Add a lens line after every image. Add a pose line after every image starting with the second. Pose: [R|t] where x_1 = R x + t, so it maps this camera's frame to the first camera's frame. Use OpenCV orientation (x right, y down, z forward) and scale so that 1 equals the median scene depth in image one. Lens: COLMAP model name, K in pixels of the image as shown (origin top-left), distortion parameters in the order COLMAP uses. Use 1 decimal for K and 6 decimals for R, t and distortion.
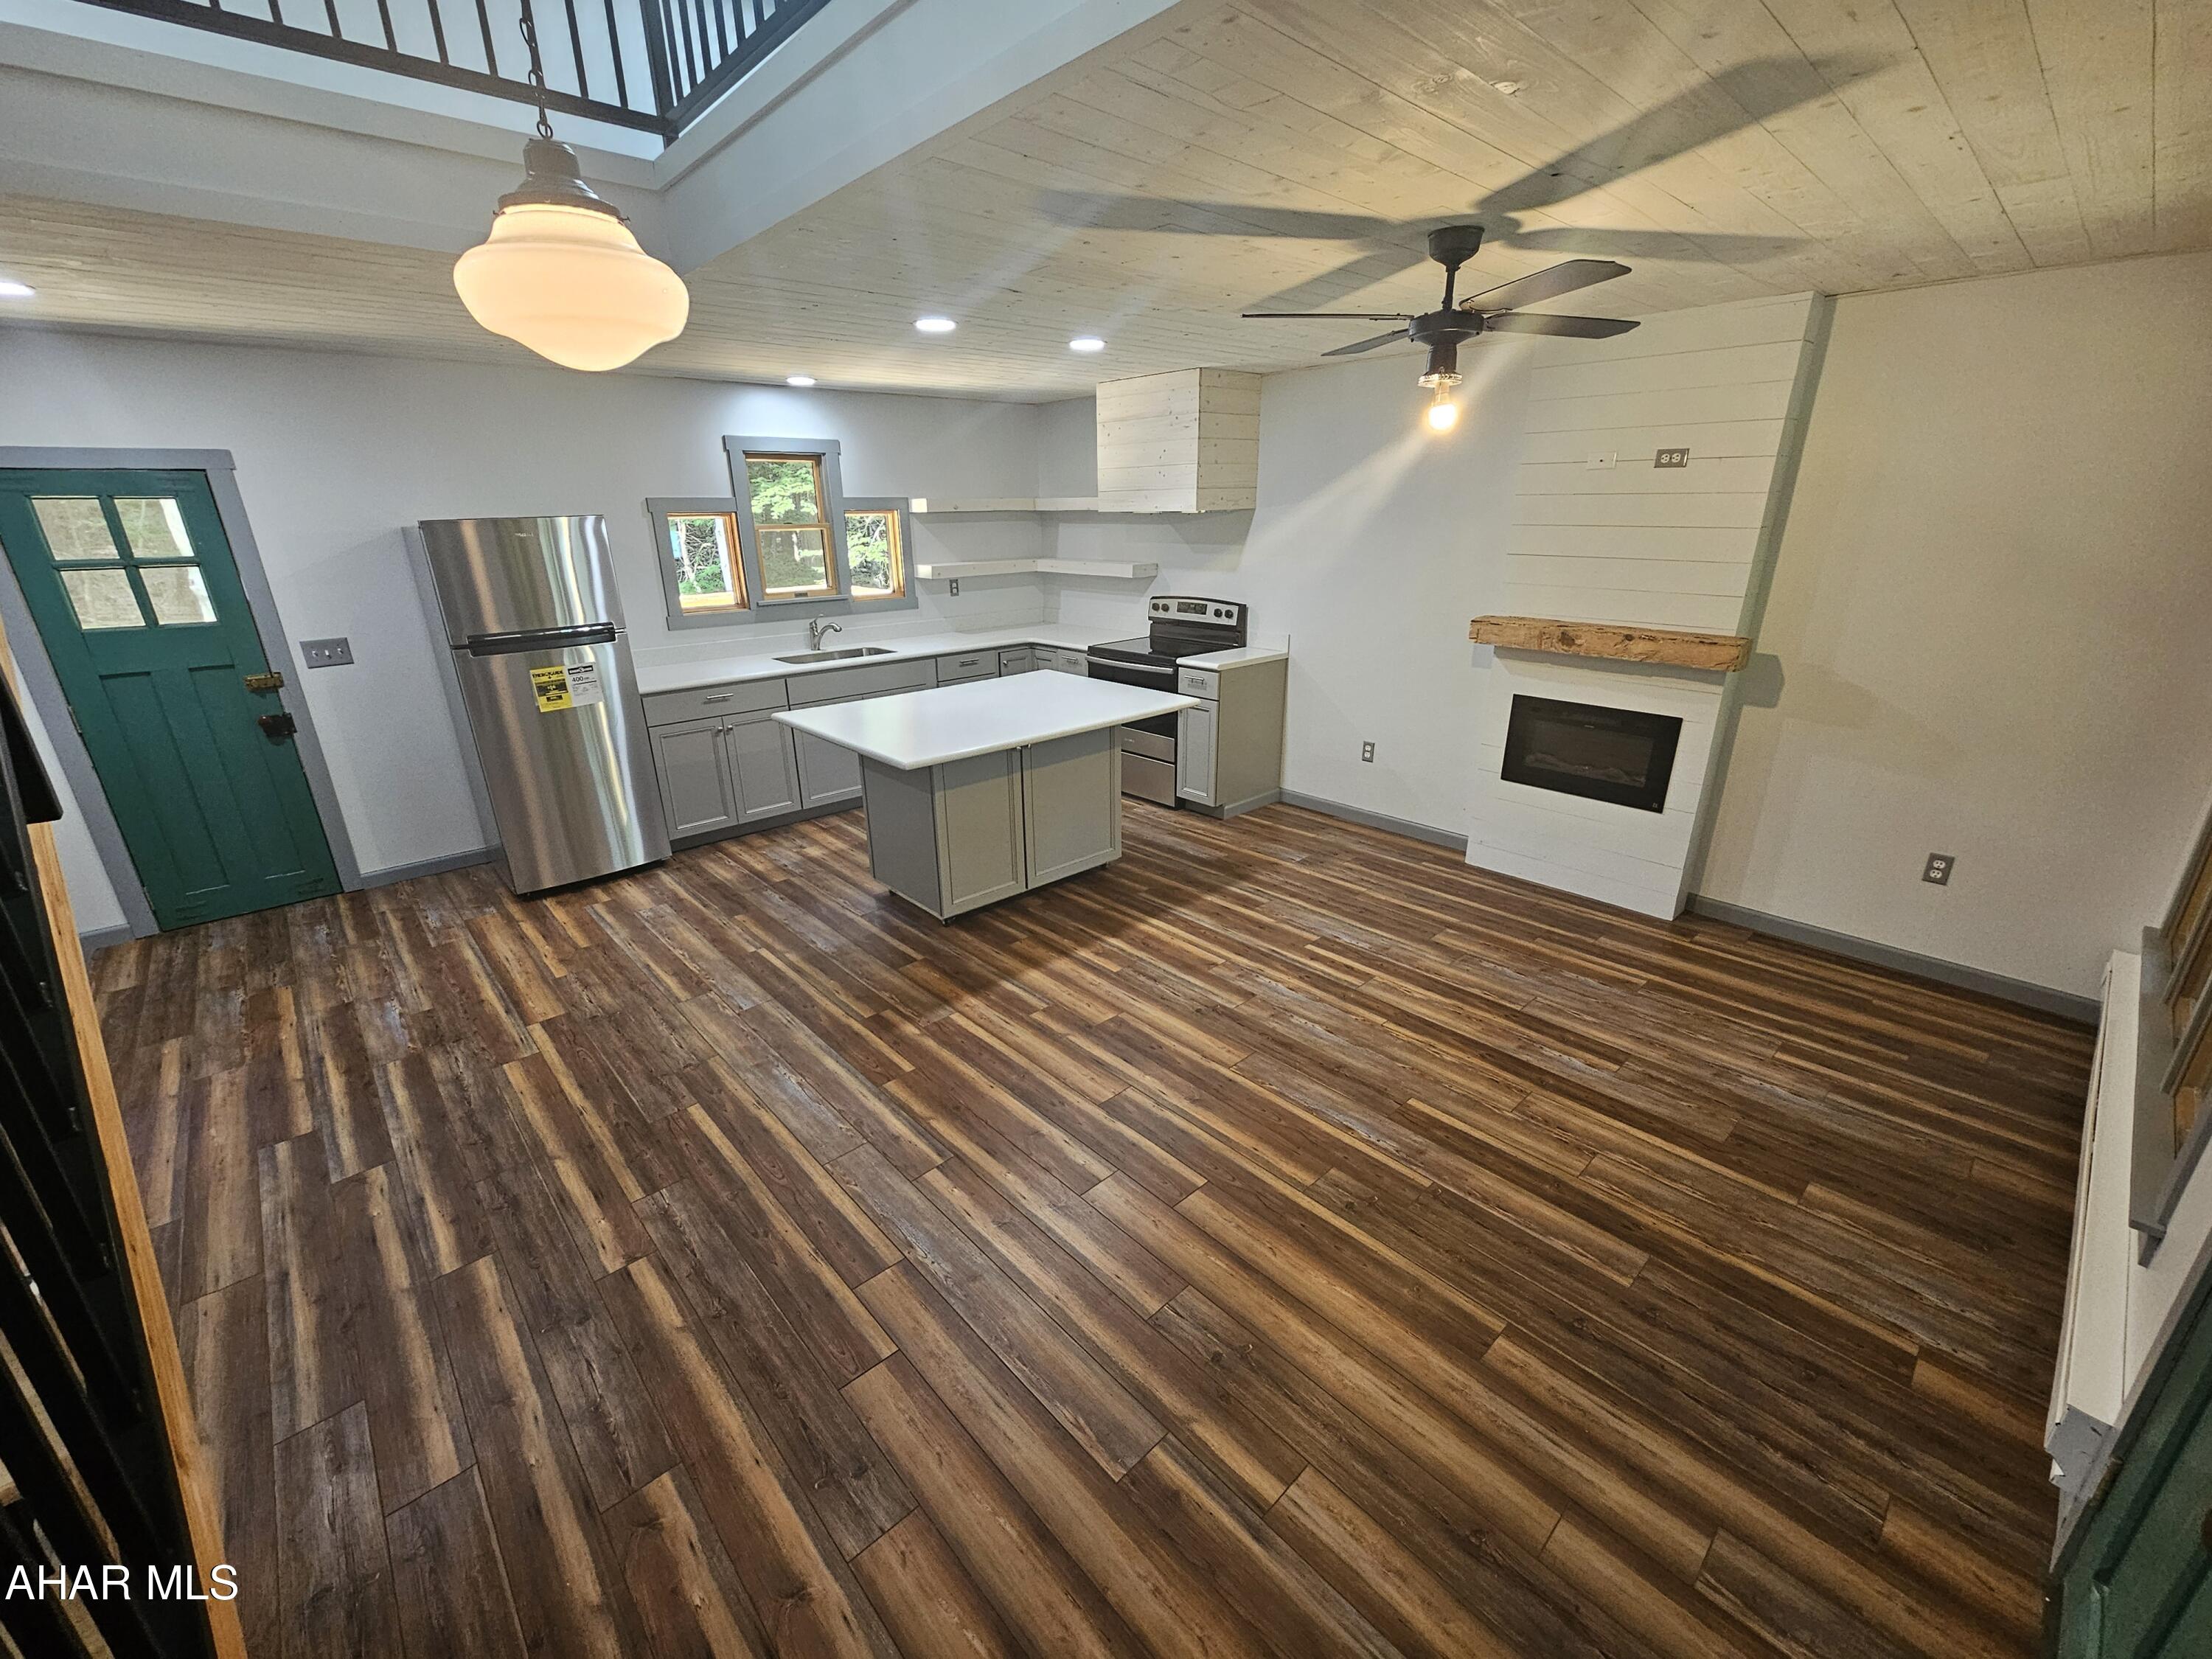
lens RADIAL K [[907.8, 0, 1089.9], [0, 907.8, 839.1], [0, 0, 1]] dist [0.002718, 0.000005]
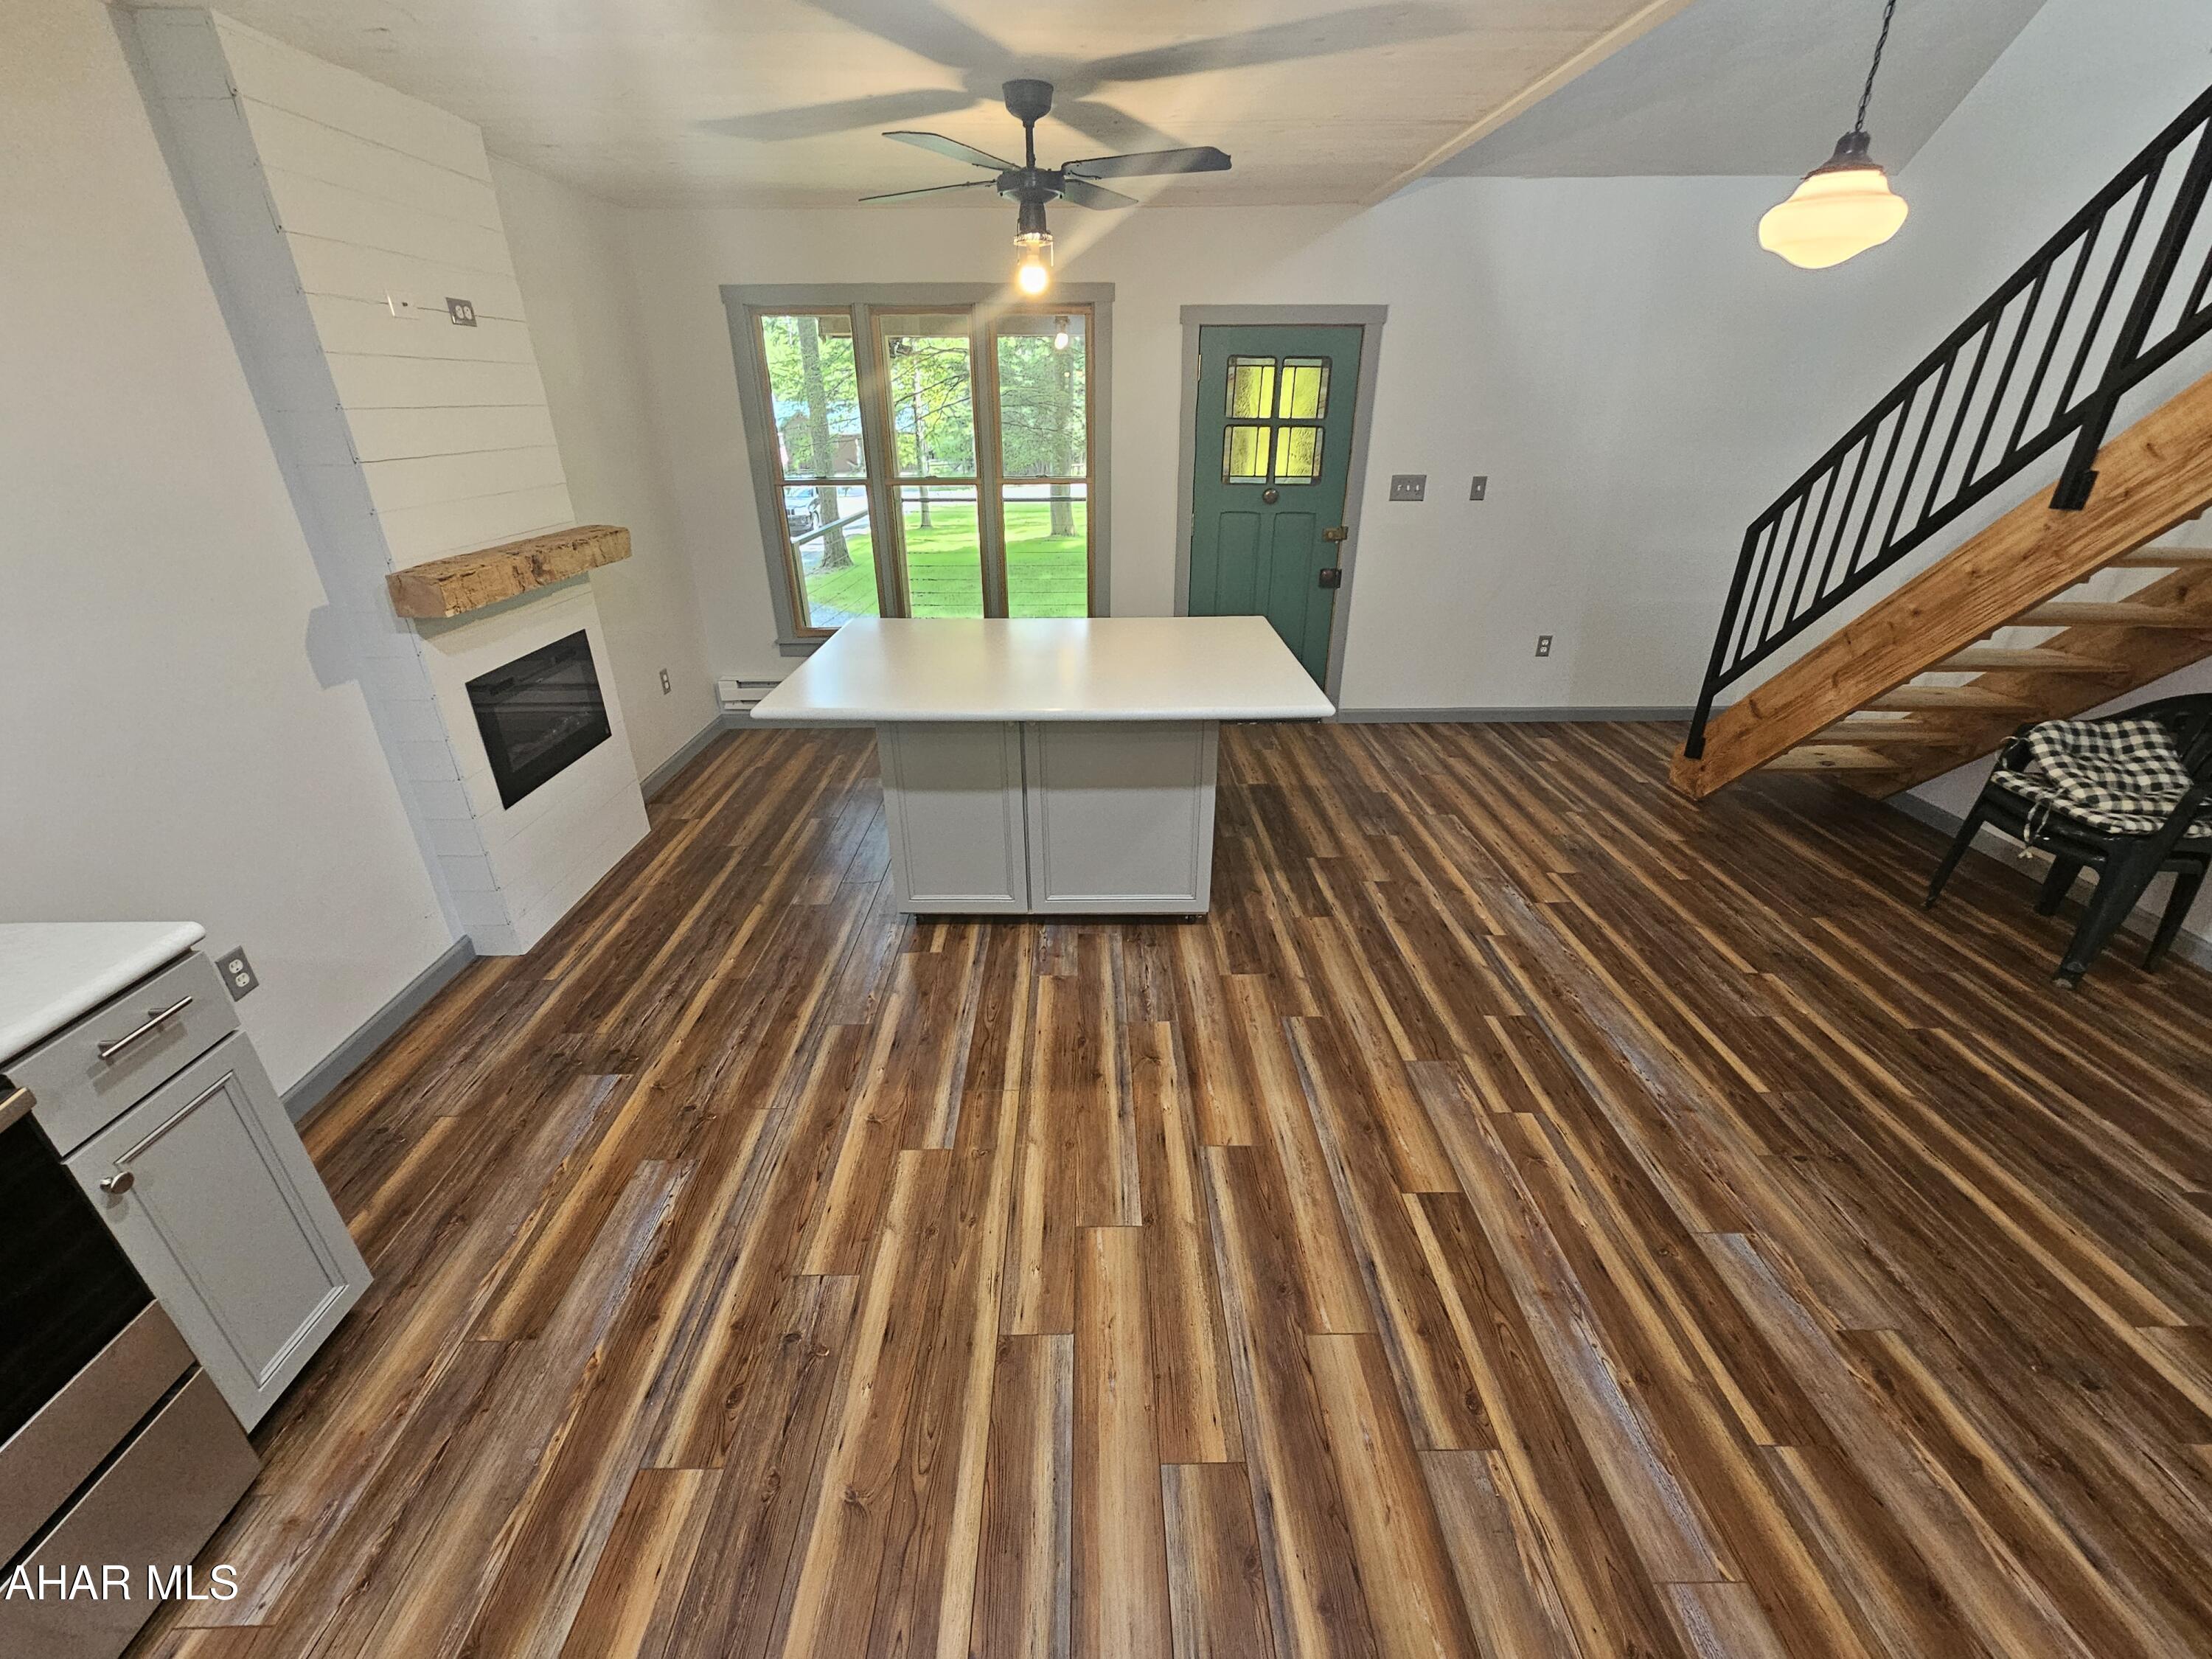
lens RADIAL K [[907.8, 0, 1098.5], [0, 907.8, 829.8], [0, 0, 1]] dist [0.002718, 0.000005]
pose [[-0.751217, -0.271727, 0.601529, -0.267130], [0.241856, 0.734631, 0.633895, -0.364393], [-0.614148, 0.621676, -0.486148, 1.051689]]
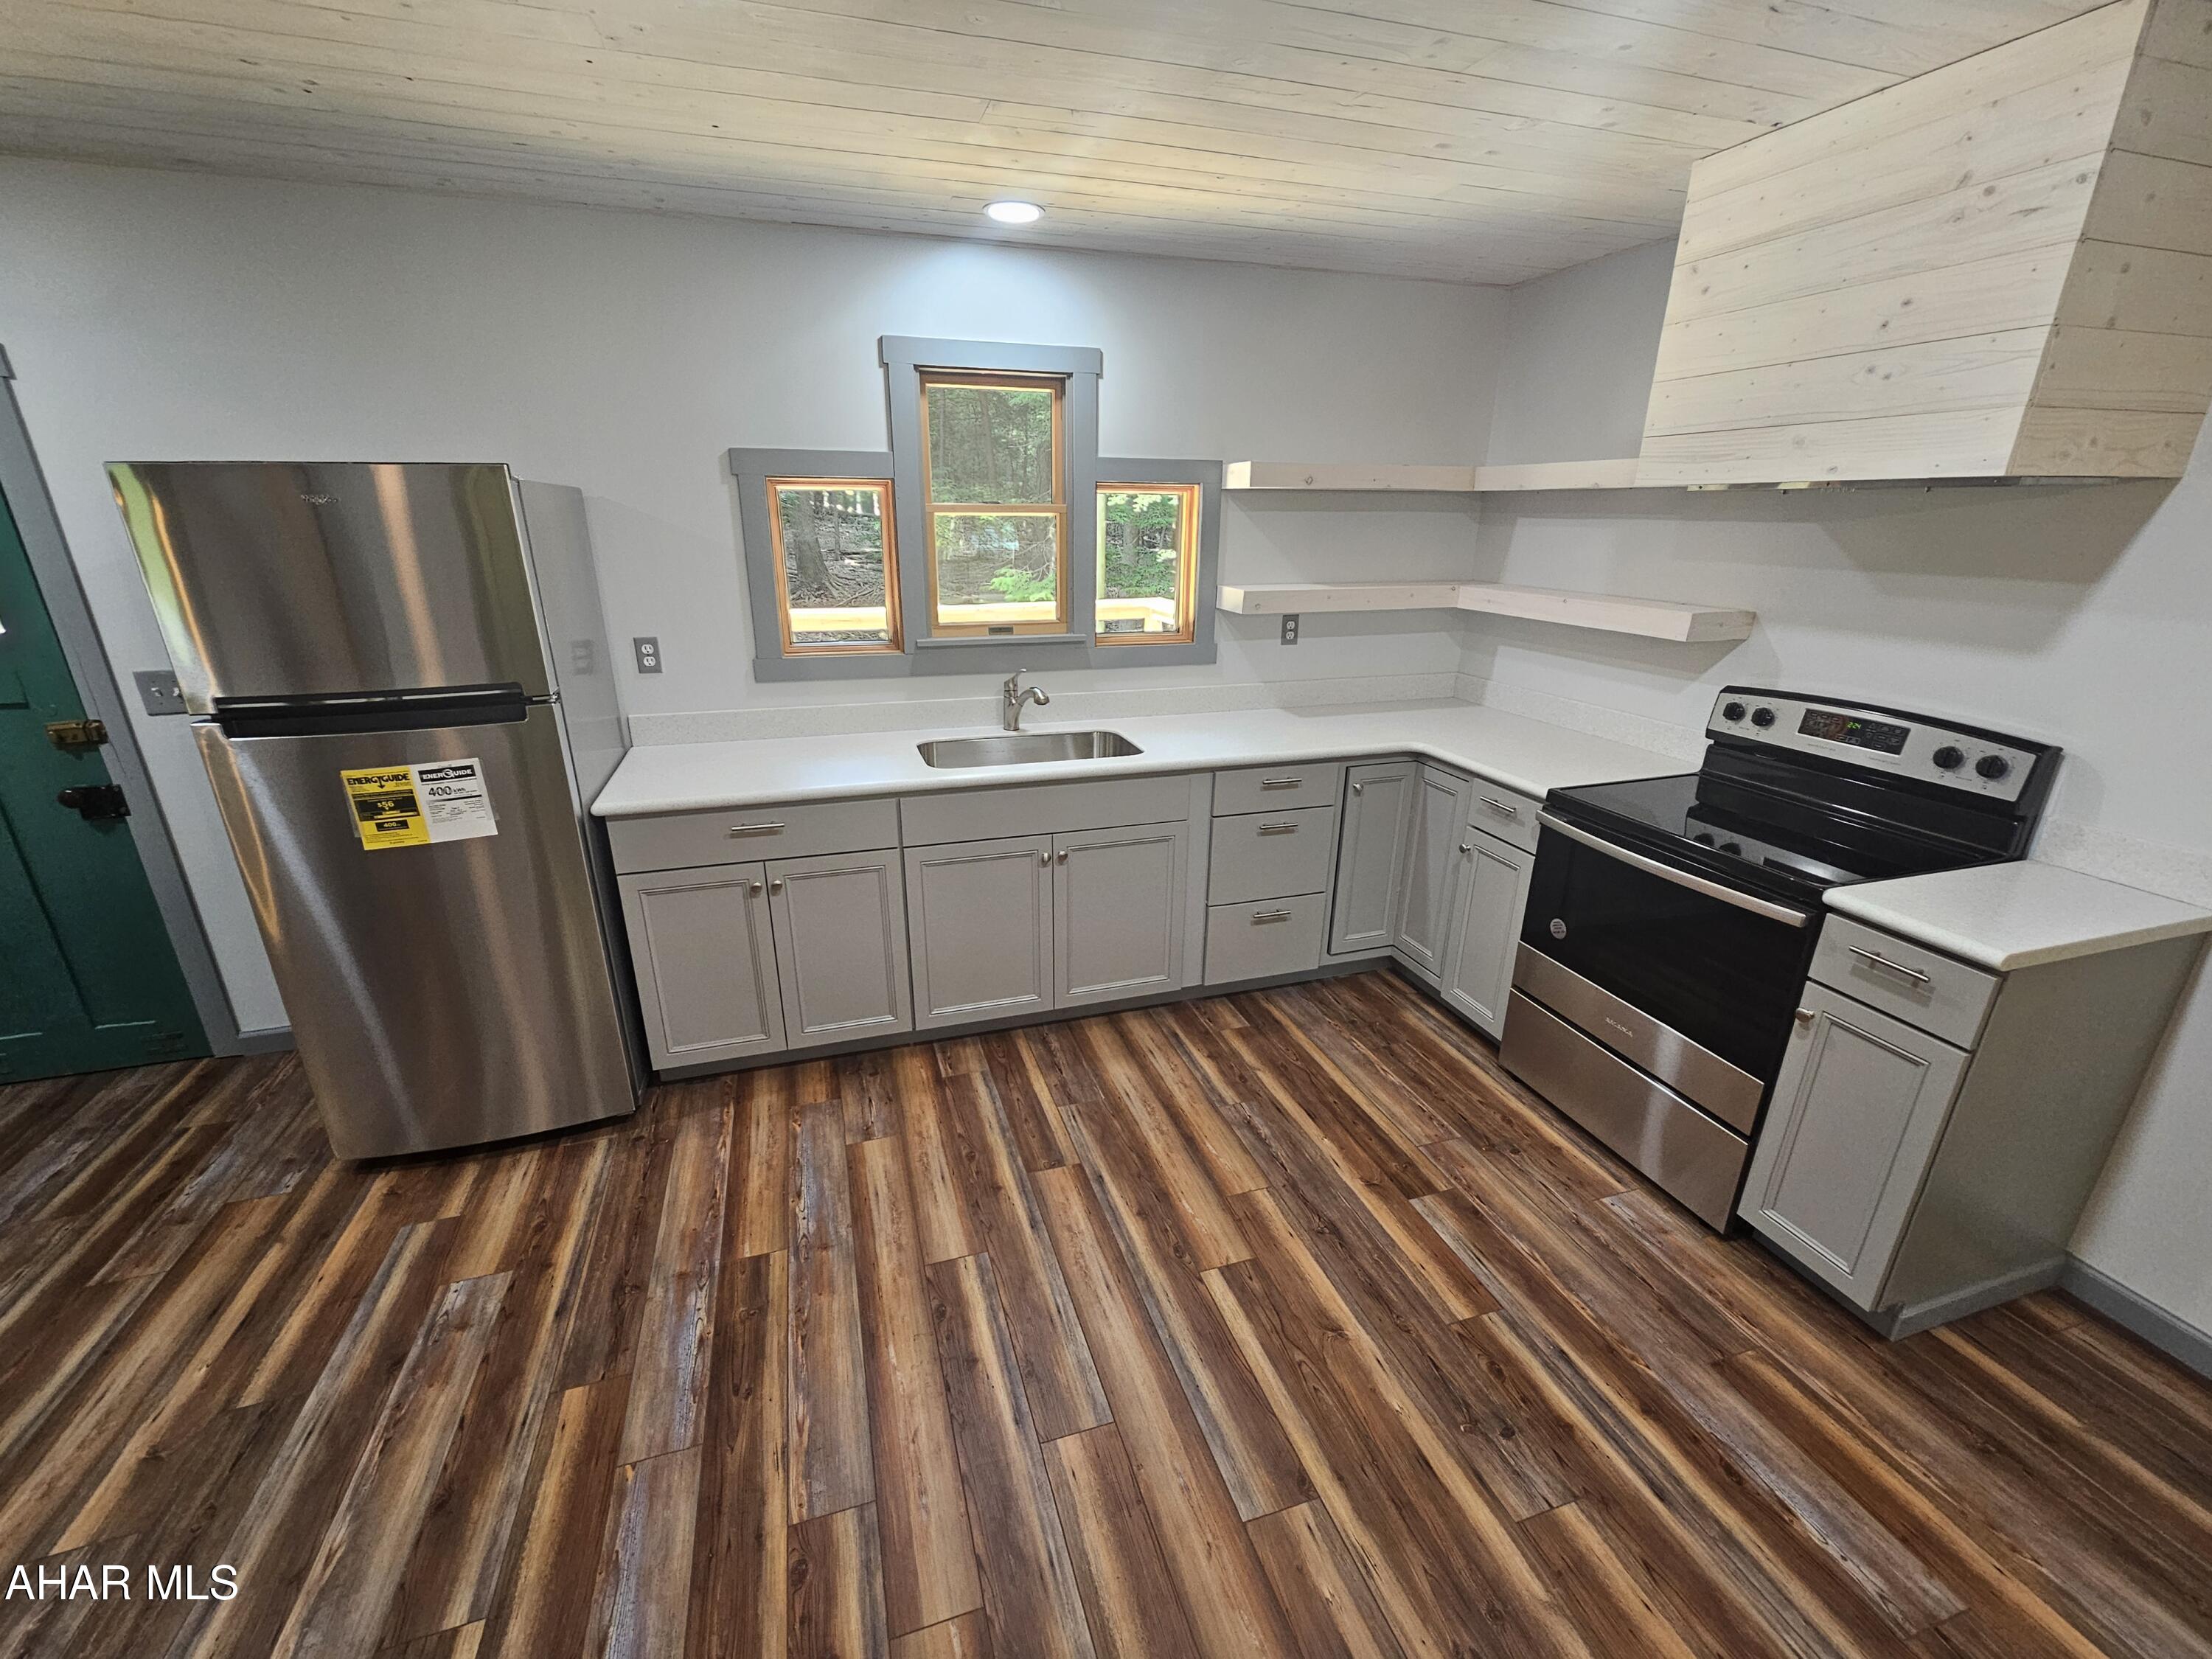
lens RADIAL K [[907.8, 0, 1090.8], [0, 907.8, 834.2], [0, 0, 1]] dist [0.002718, 0.000005]
pose [[0.908069, 0.157941, -0.387899, -0.037486], [-0.161317, 0.986609, 0.024077, -0.211456], [0.386508, 0.040711, 0.921387, 0.643963]]
